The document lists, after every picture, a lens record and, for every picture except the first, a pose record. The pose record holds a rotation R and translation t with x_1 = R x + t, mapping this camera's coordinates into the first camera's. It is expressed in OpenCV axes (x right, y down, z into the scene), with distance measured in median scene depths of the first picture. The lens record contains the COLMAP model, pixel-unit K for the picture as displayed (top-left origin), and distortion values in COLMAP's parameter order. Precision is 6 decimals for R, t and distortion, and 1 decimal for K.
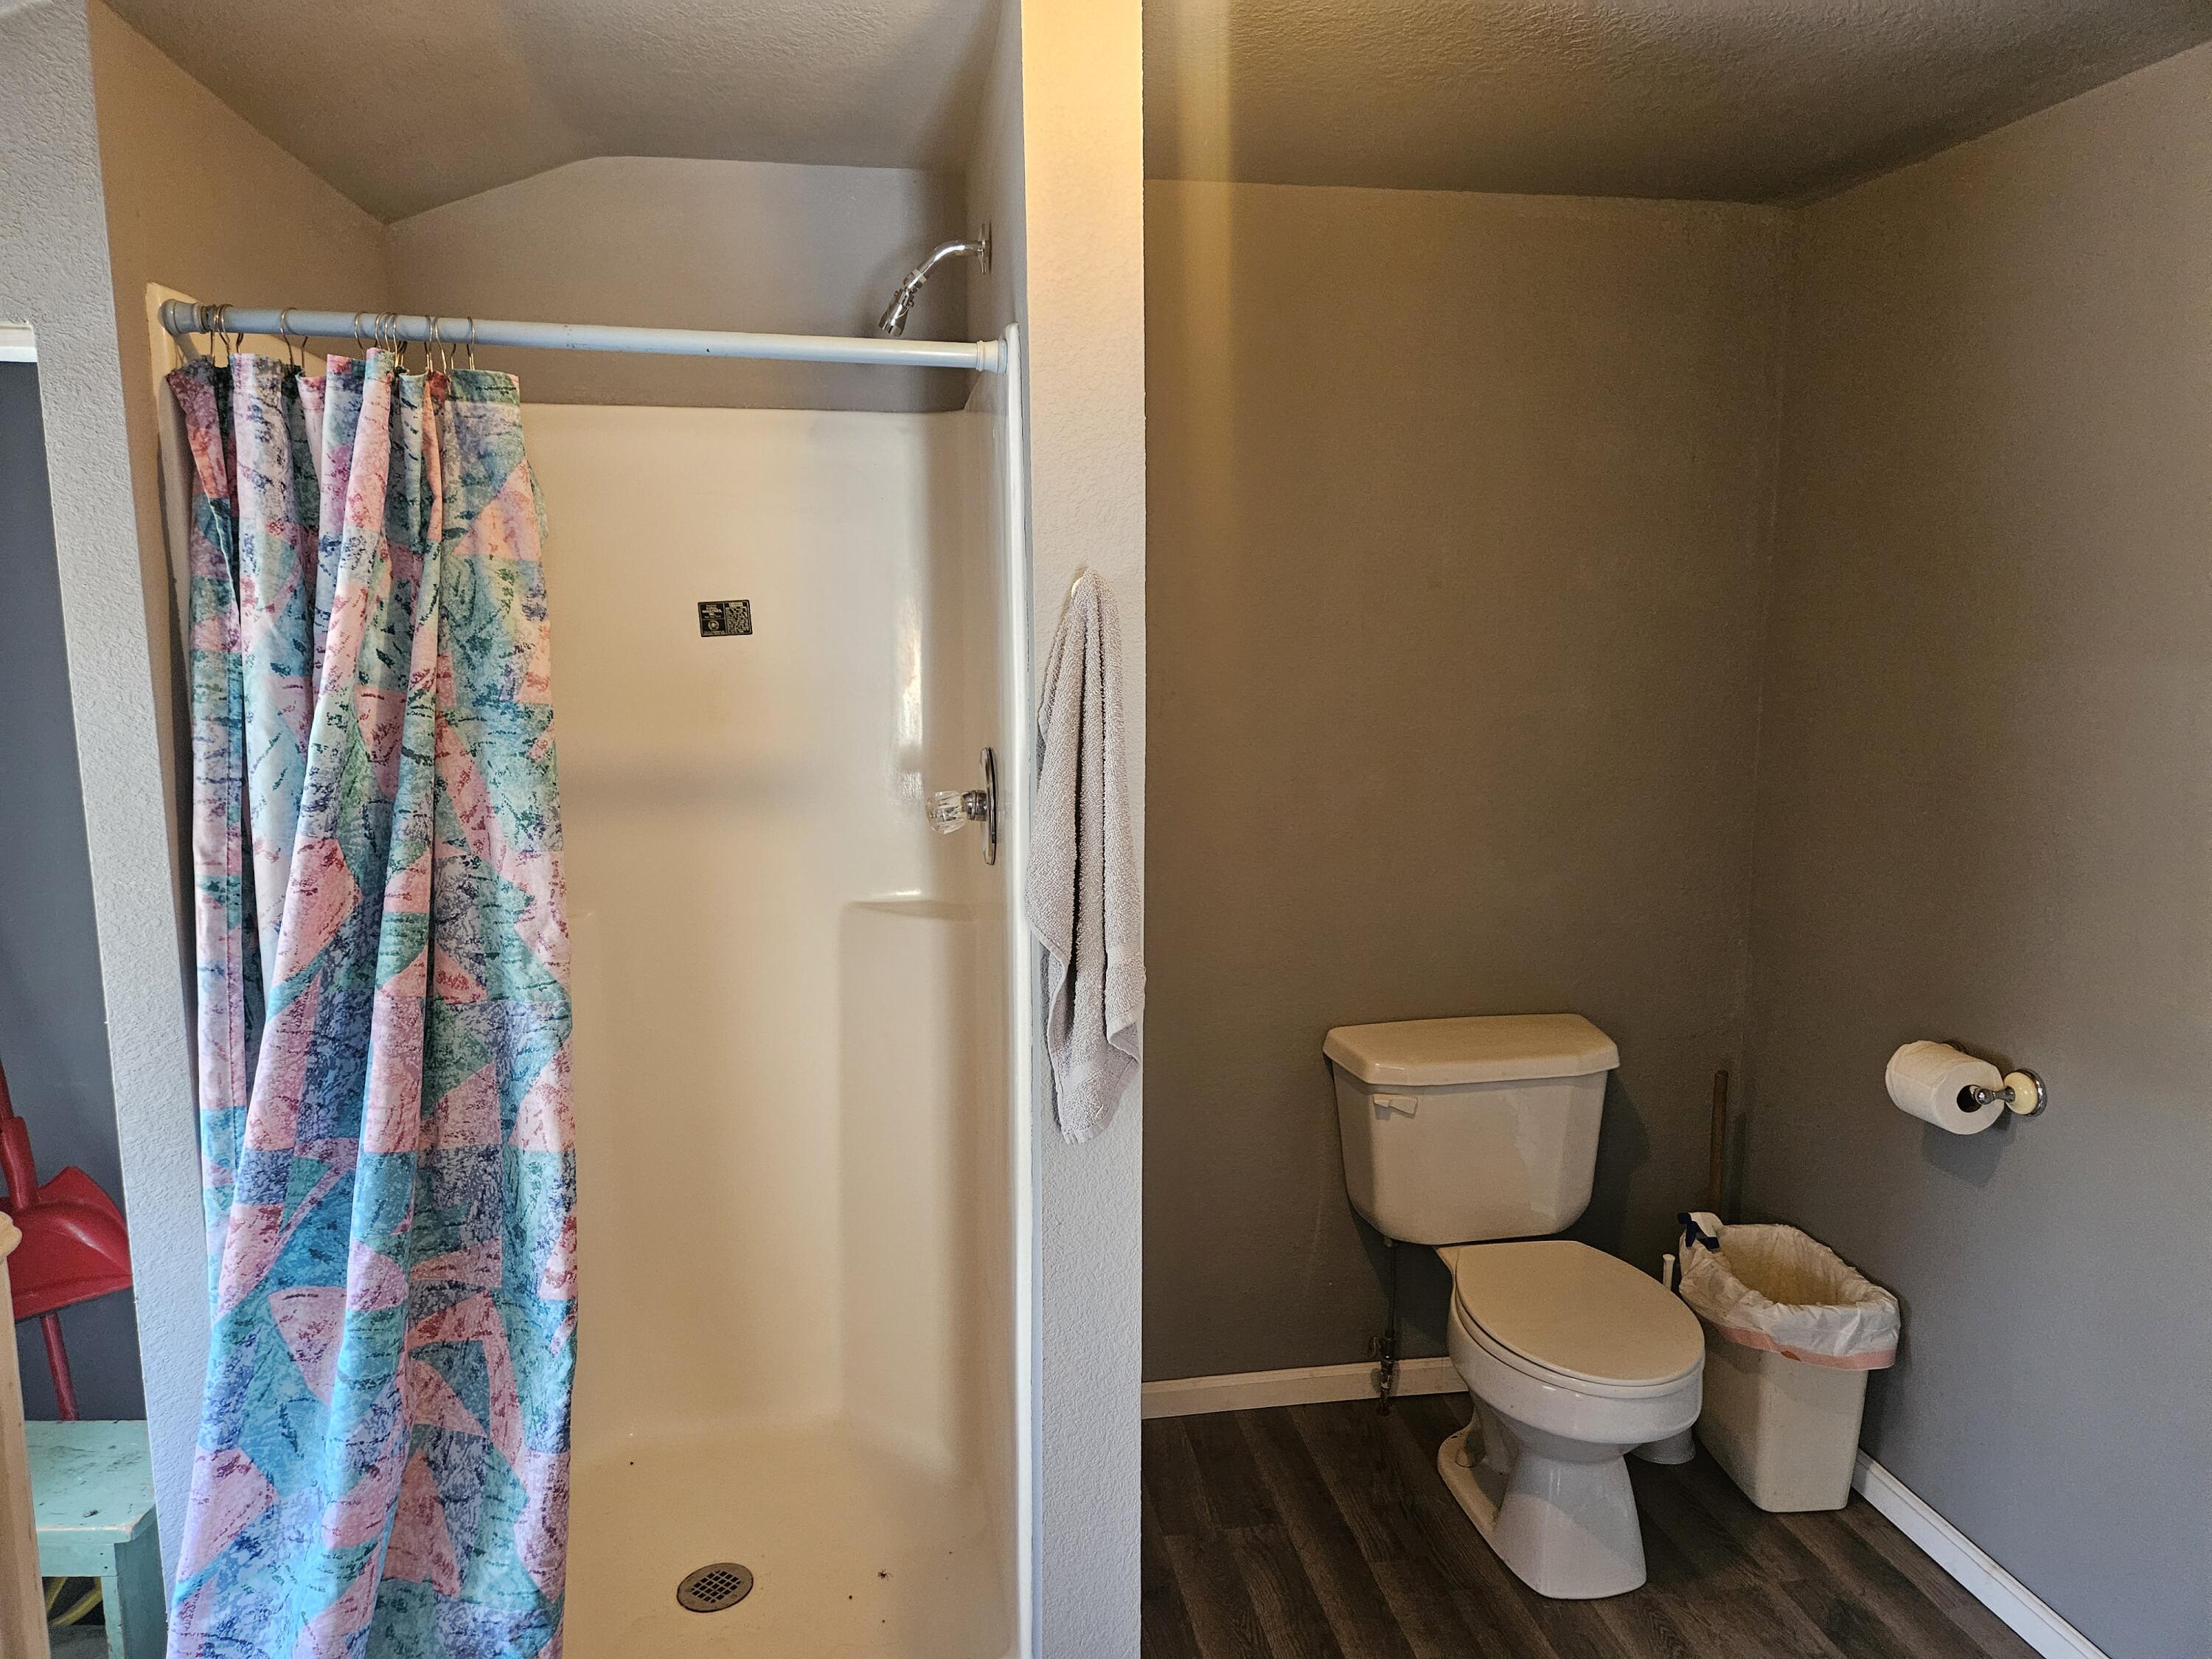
lens RADIAL K [[1469.7, 0, 1106.0], [0, 1469.7, 830.9], [0, 0, 1]] dist [0.077238, -0.059064]
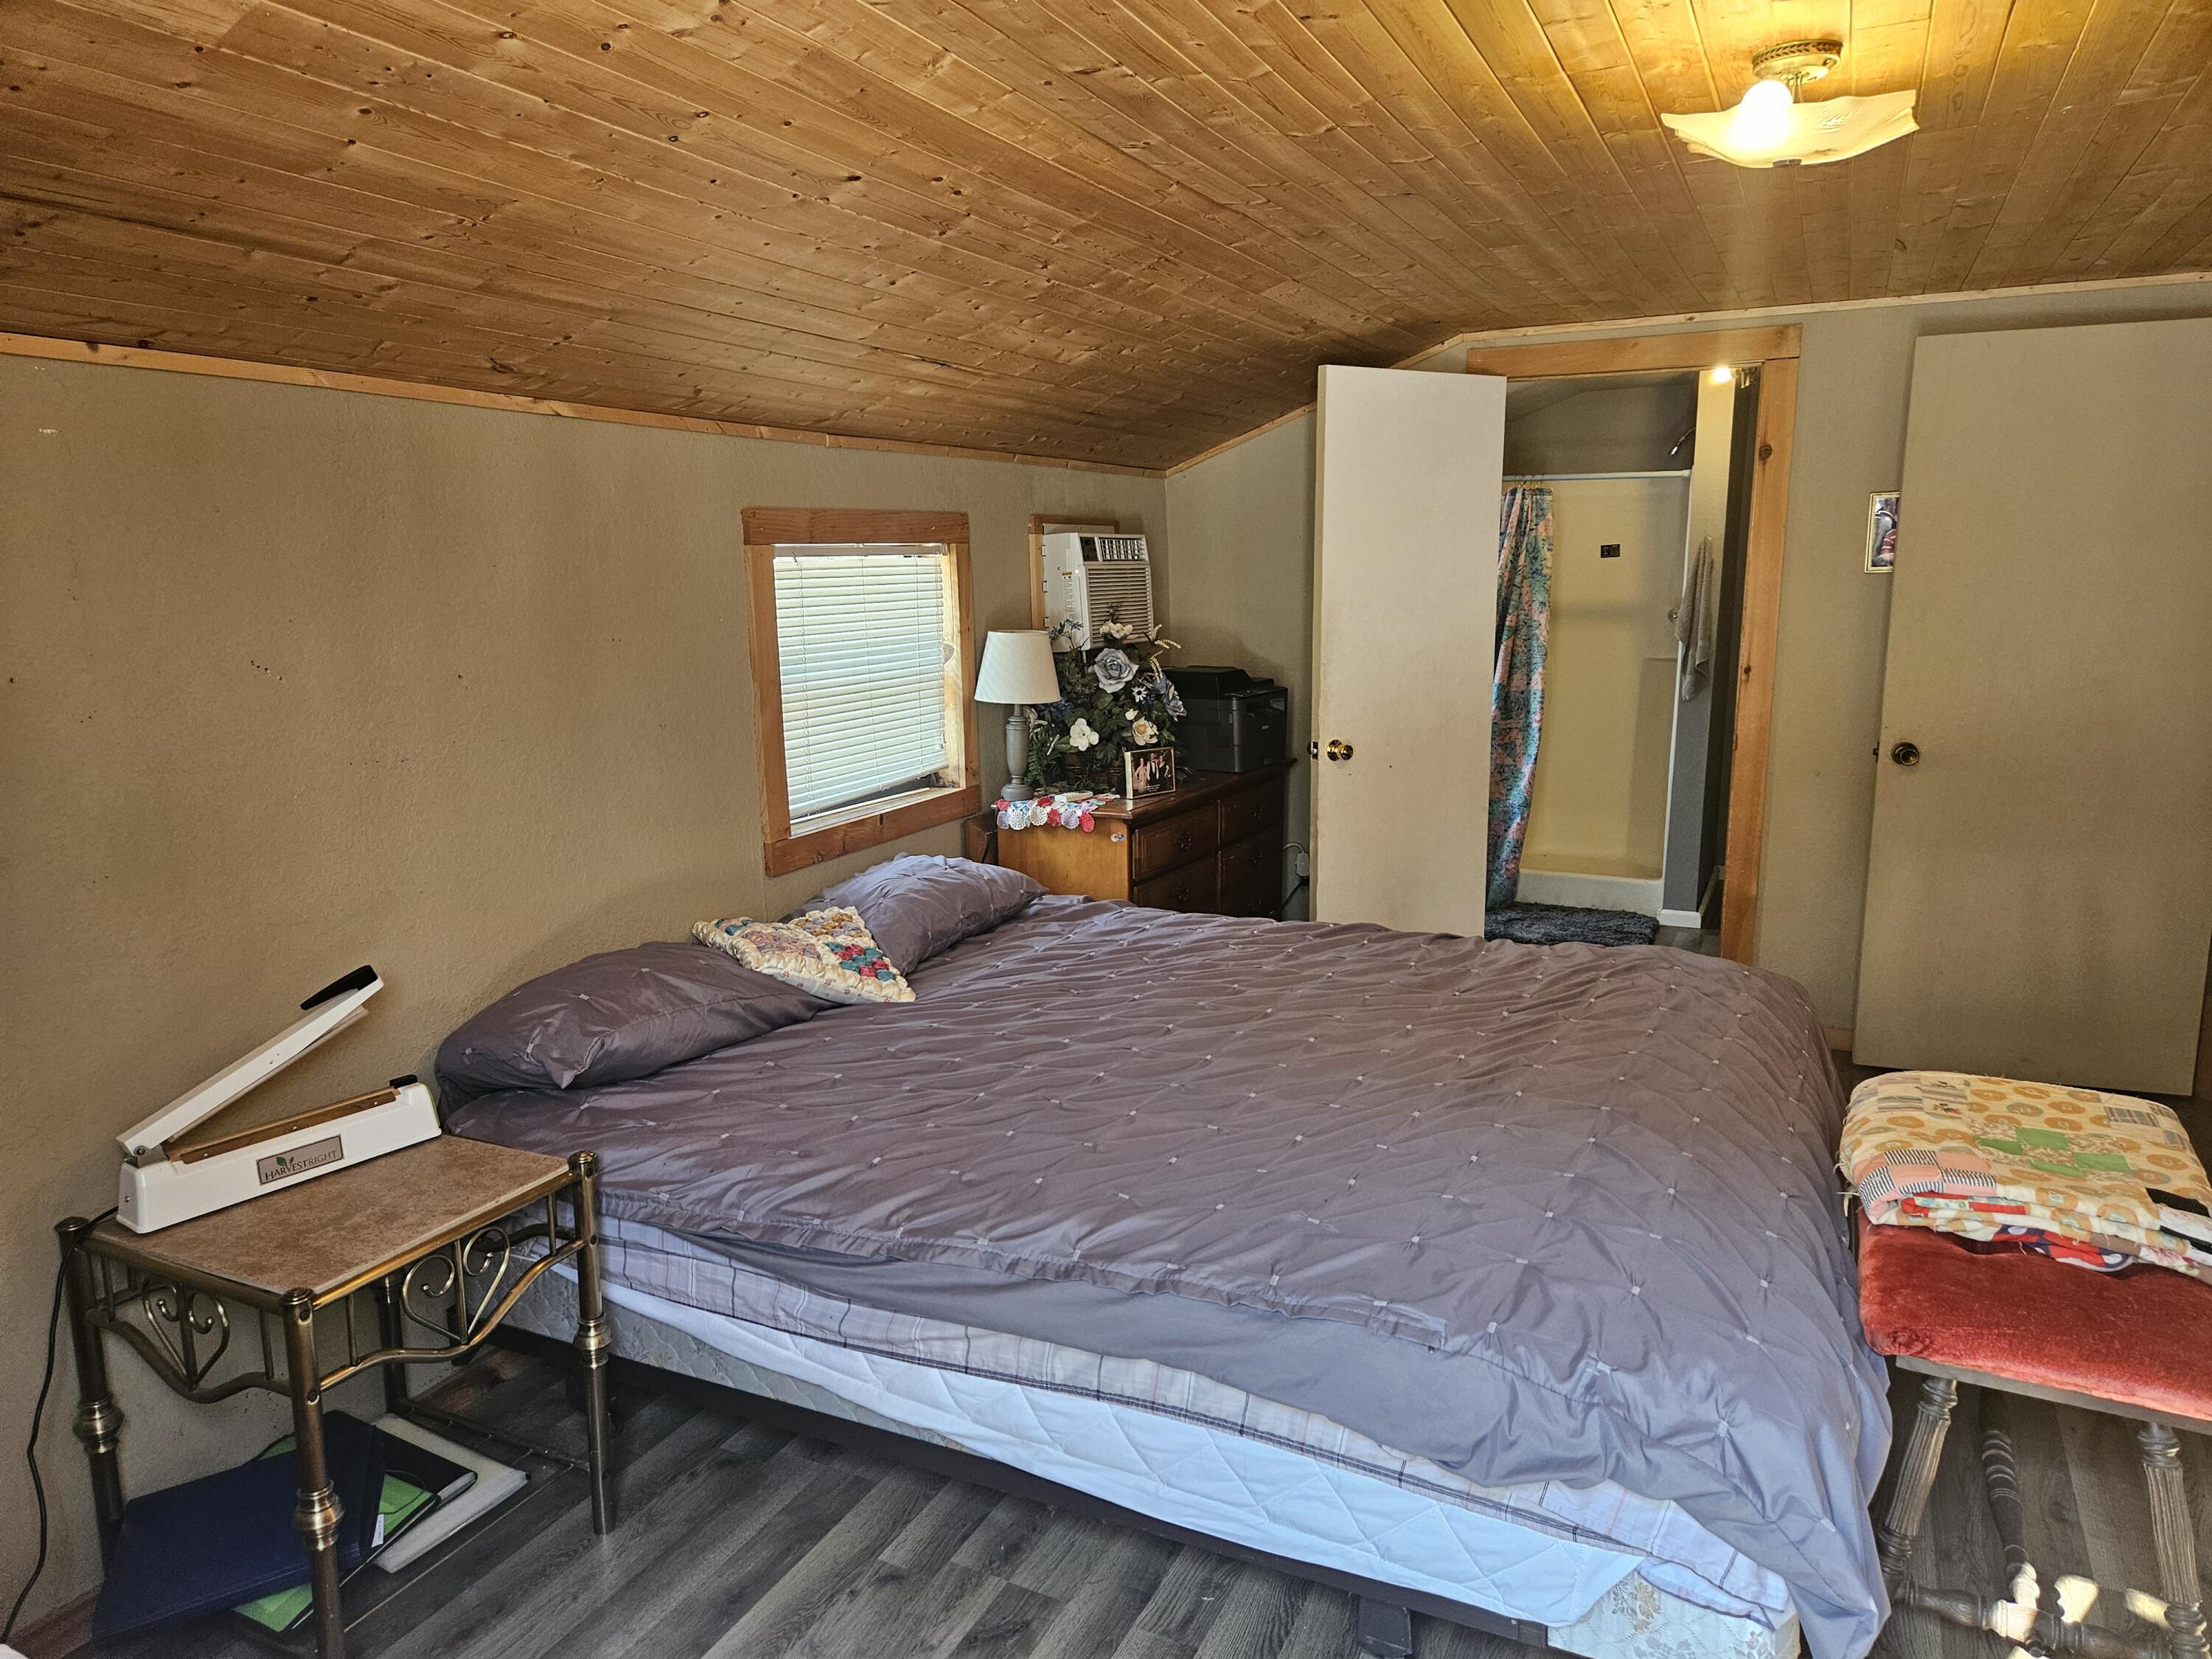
lens RADIAL K [[1469.7, 0, 1104.5], [0, 1469.7, 832.4], [0, 0, 1]] dist [0.077238, -0.059064]
pose [[0.820679, 0.111107, -0.560482, 0.910433], [-0.077731, 0.993503, 0.083130, 0.354107], [0.566077, -0.024656, 0.823984, -2.858250]]
